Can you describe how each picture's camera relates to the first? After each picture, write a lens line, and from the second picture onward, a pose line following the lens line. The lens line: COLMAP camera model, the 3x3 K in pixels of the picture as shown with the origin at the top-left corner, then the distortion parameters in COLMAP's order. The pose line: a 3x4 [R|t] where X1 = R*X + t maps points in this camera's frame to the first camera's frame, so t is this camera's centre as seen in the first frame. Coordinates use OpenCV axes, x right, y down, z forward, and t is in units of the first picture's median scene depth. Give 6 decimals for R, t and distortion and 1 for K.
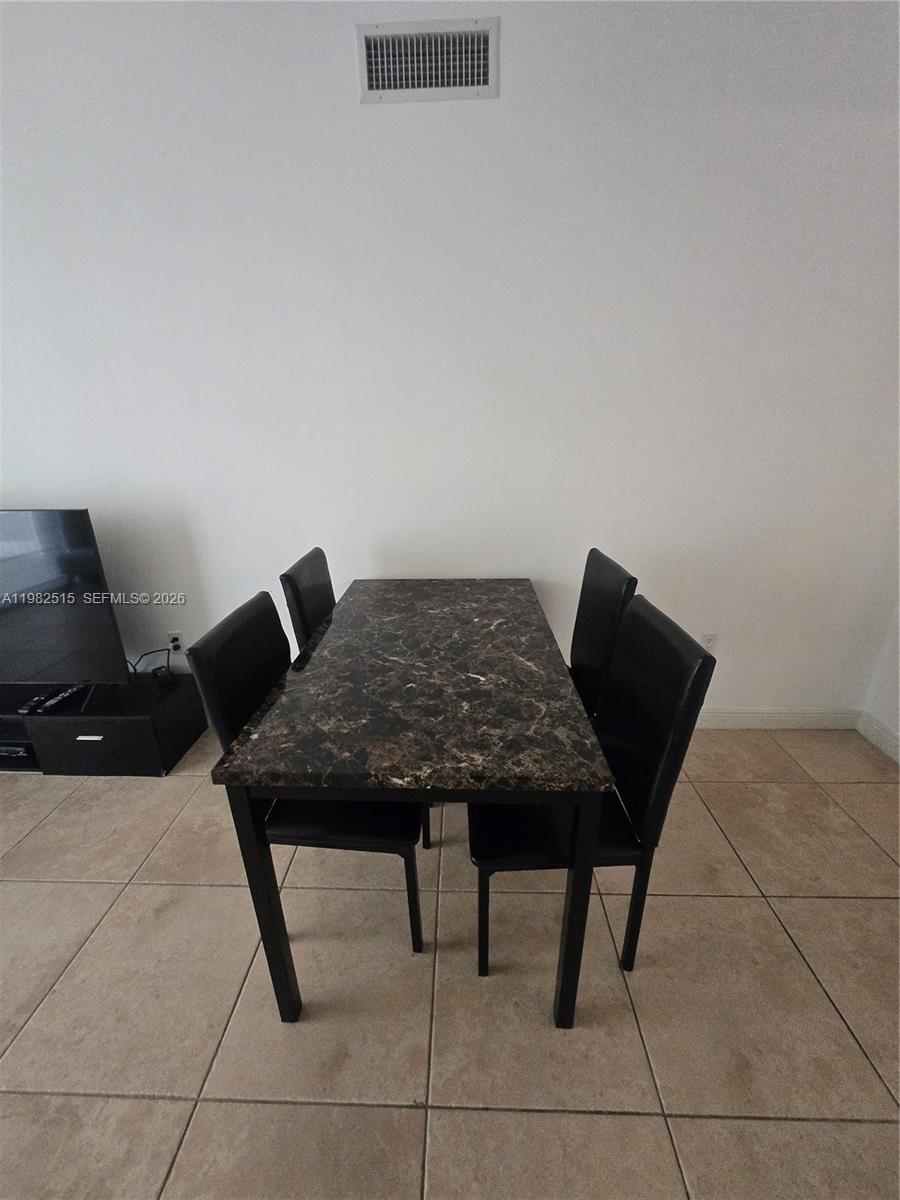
lens RADIAL K [[467.5, 0, 447.3], [0, 467.5, 594.8], [0, 0, 1]] dist [-0.001014, -0.000277]
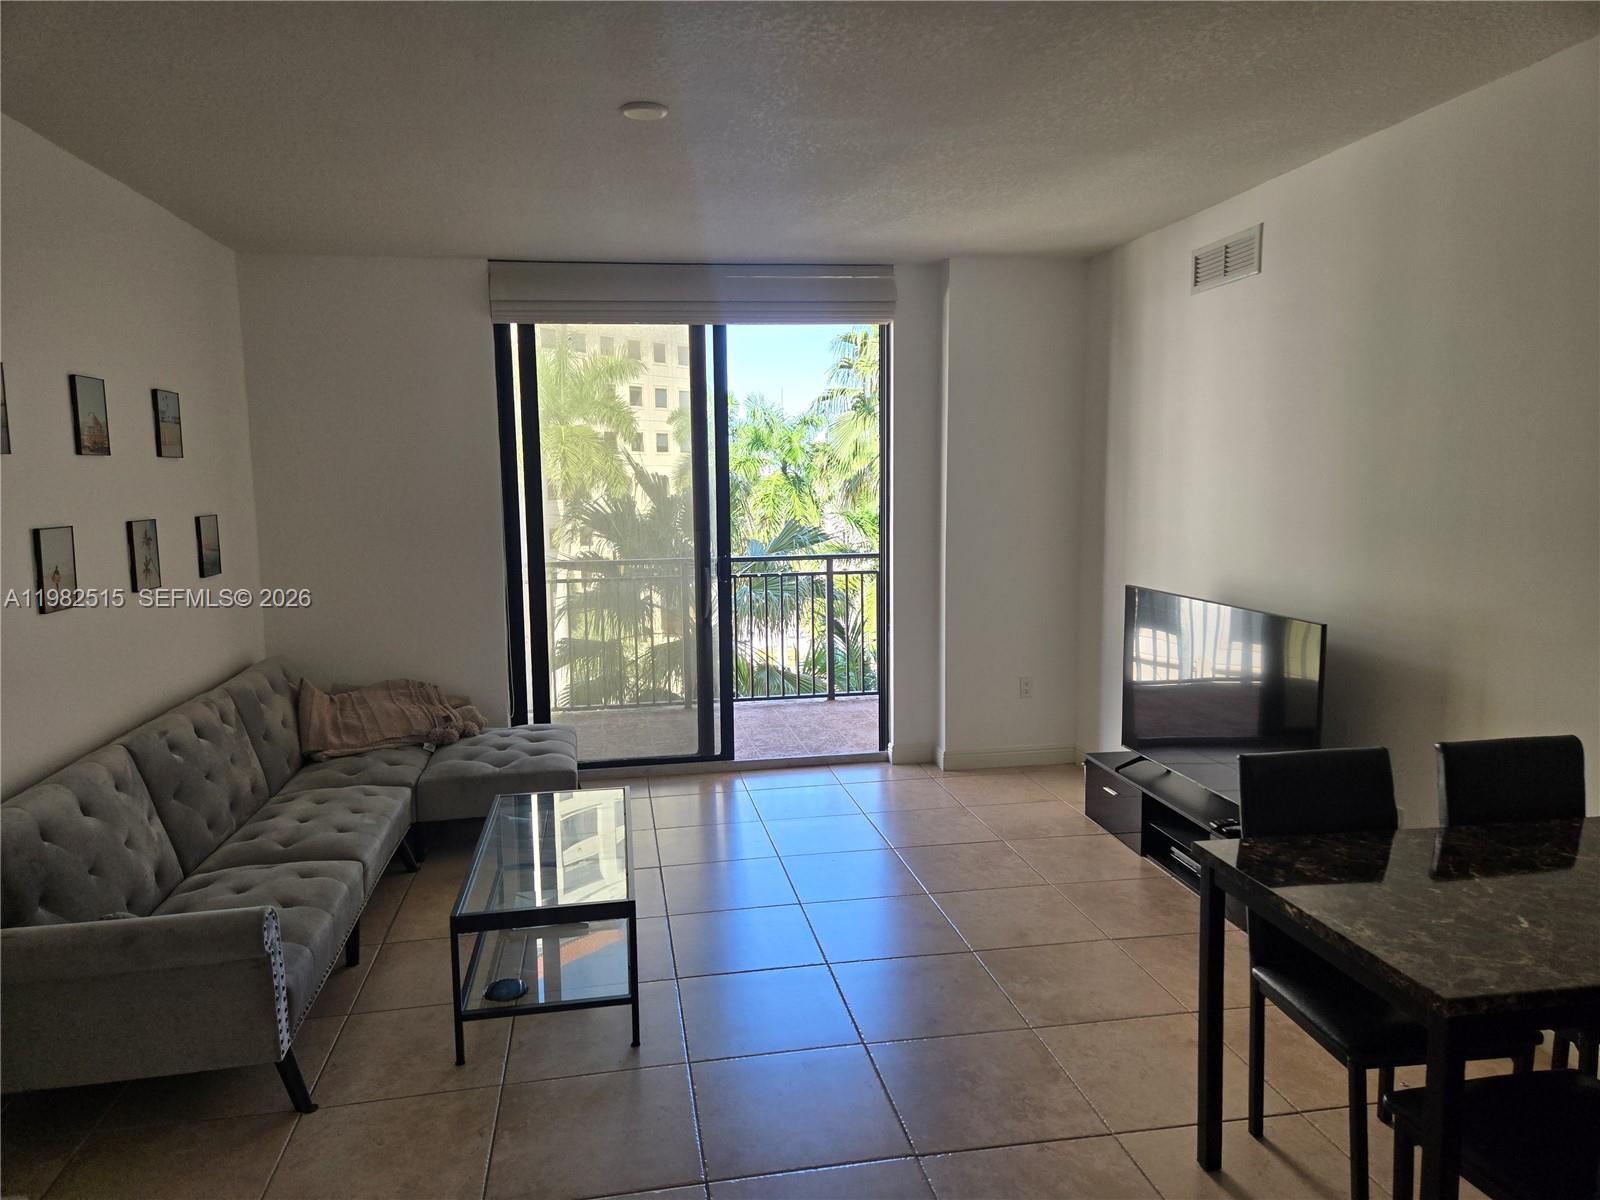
lens RADIAL K [[1079.1, 0, 800.4], [0, 1079.1, 598.6], [0, 0, 1]] dist [0.034443, -0.001305]
pose [[0.216905, 0.124997, -0.968157, 1.590683], [-0.317713, 0.946811, 0.051061, -0.034234], [0.923044, 0.296520, 0.245081, -0.681576]]
